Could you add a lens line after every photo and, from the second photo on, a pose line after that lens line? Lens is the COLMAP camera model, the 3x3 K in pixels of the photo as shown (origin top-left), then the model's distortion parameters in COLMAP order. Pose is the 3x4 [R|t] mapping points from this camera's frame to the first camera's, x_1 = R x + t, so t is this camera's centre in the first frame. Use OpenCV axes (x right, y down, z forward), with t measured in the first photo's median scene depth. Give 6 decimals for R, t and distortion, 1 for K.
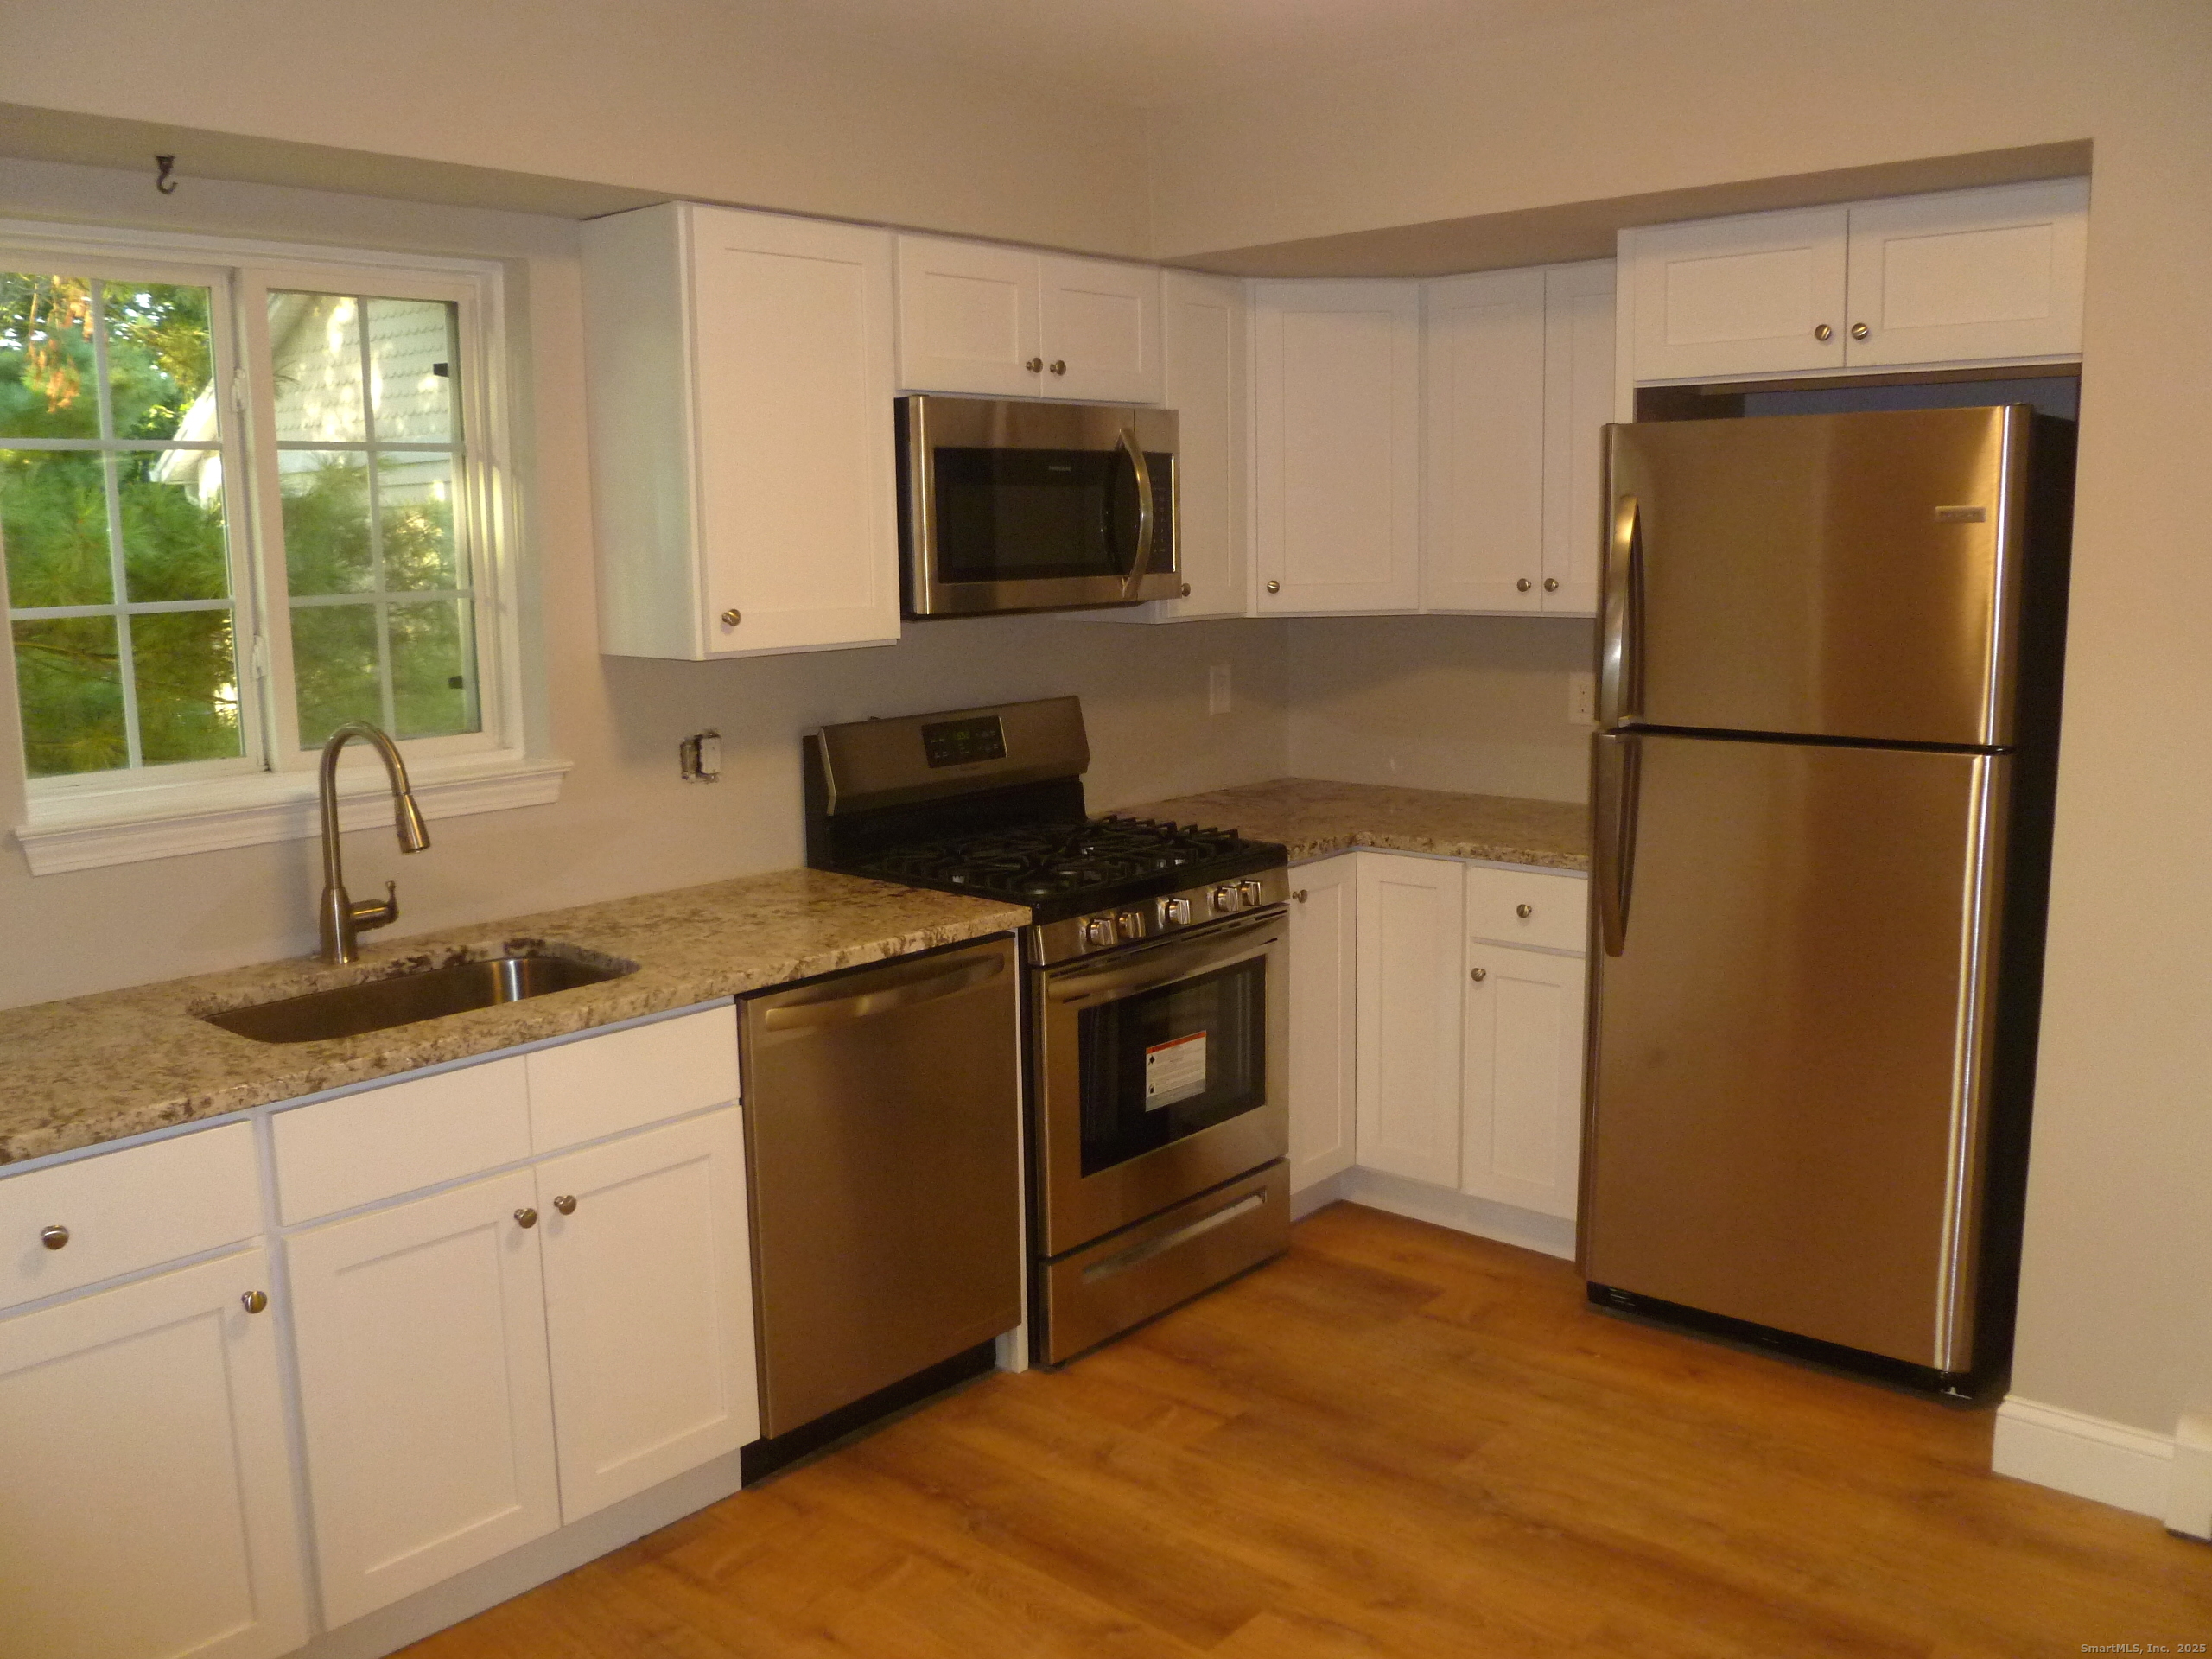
lens RADIAL K [[1848.6, 0, 1106.0], [0, 1848.6, 829.5], [0, 0, 1]] dist [-0.086049, 0.027532]
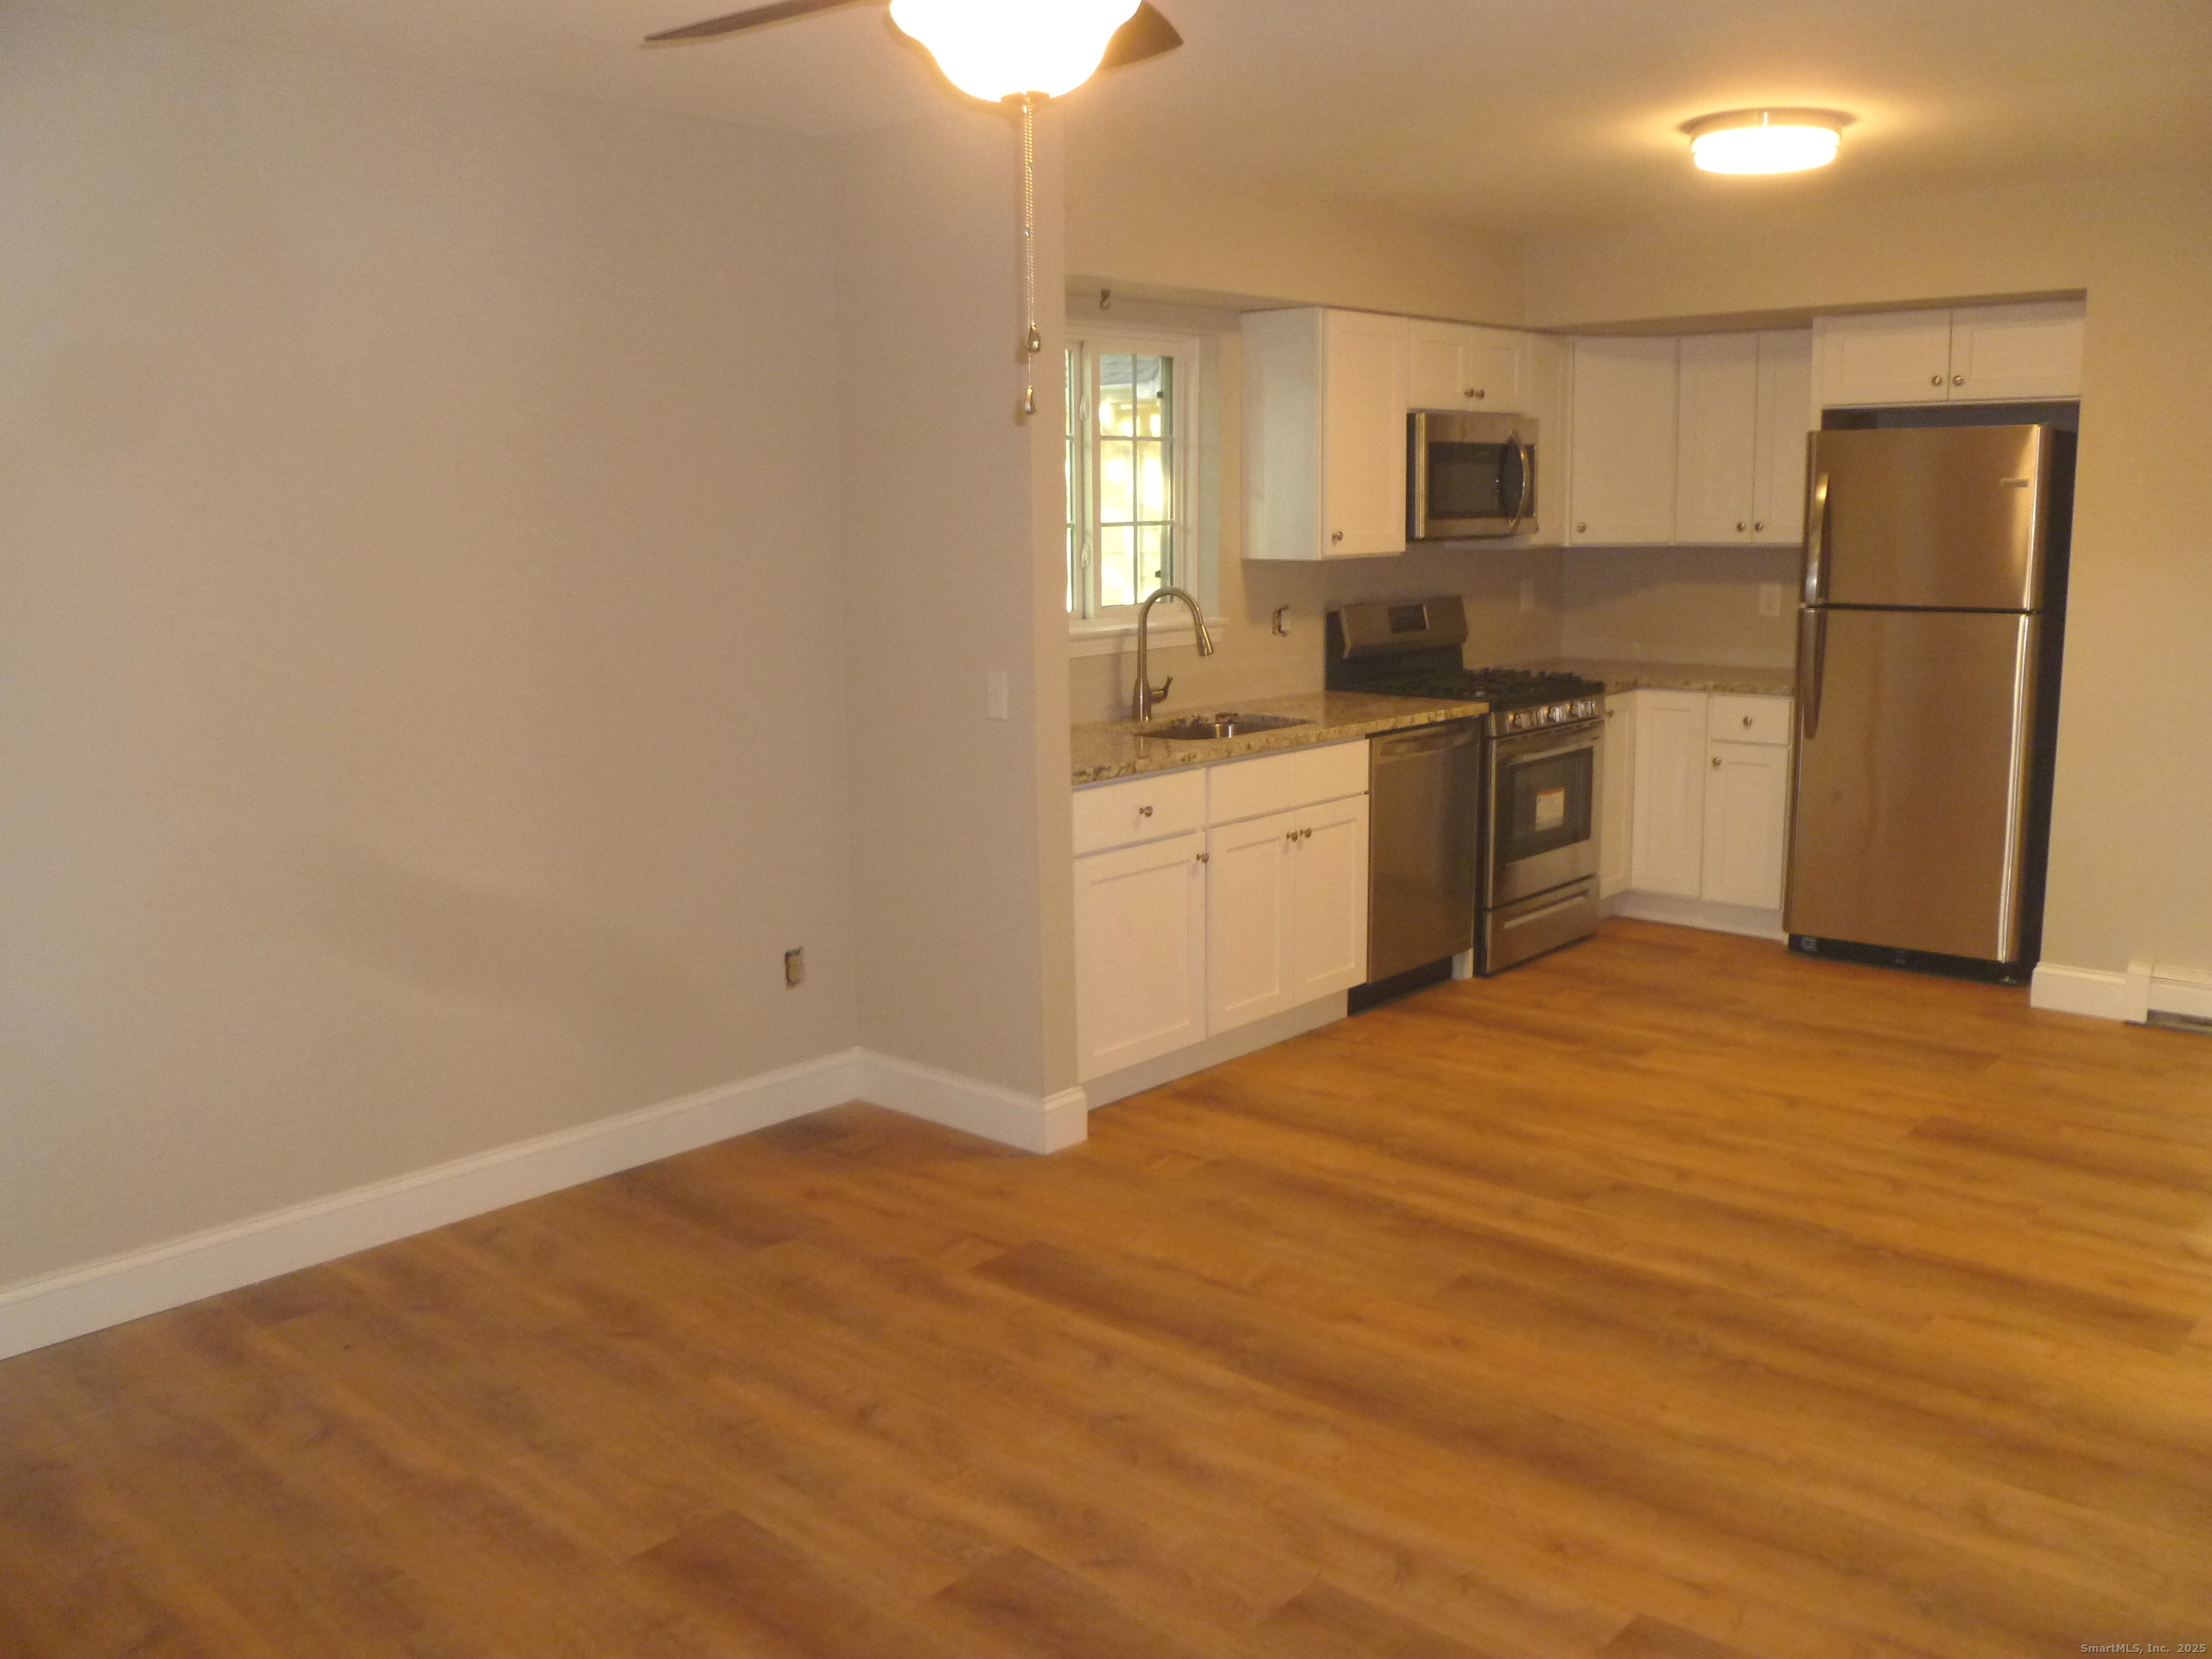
lens RADIAL K [[1848.6, 0, 1106.0], [0, 1848.6, 829.5], [0, 0, 1]] dist [-0.086049, 0.027532]
pose [[0.999939, 0.003022, -0.010610, -0.370410], [-0.002861, 0.999881, 0.015140, 0.131143], [0.010655, -0.015109, 0.999829, -0.732943]]
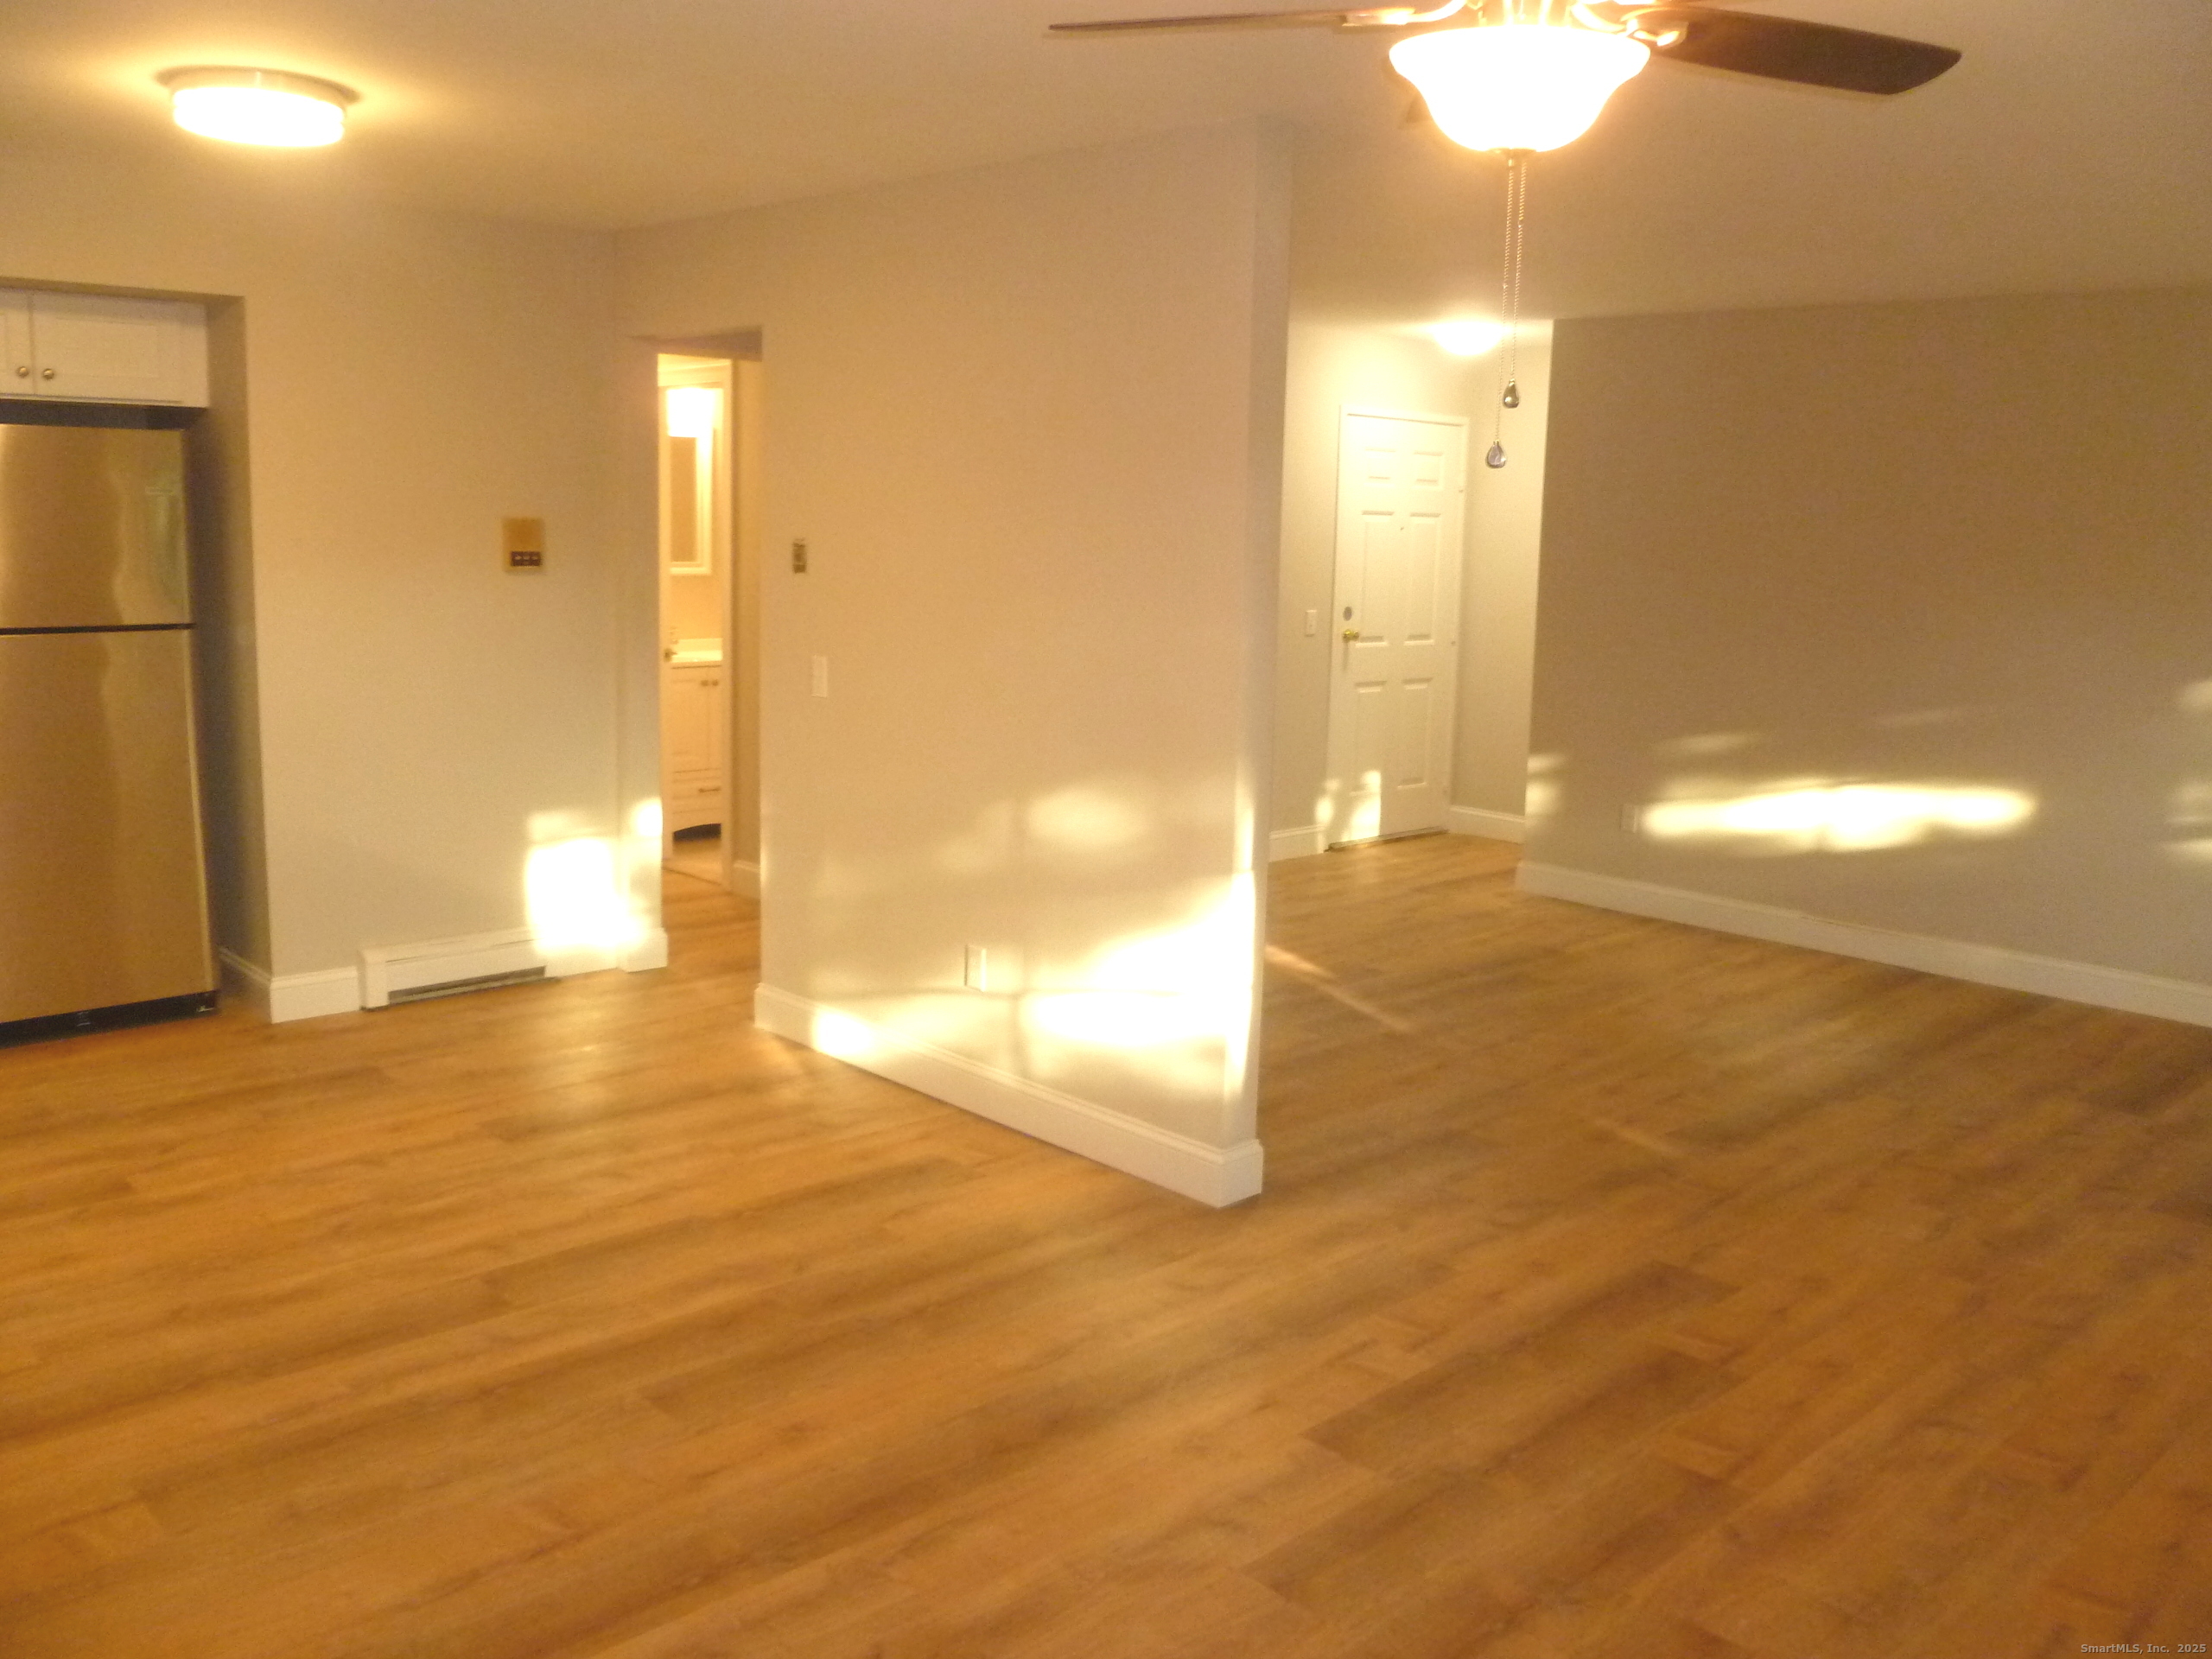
lens RADIAL K [[1848.6, 0, 1106.0], [0, 1848.6, 829.5], [0, 0, 1]] dist [-0.086049, 0.027532]
pose [[0.088269, -0.148508, 0.984964, -1.033740], [0.127968, 0.982320, 0.136642, 0.020635], [-0.987843, 0.113982, 0.105712, -0.036060]]
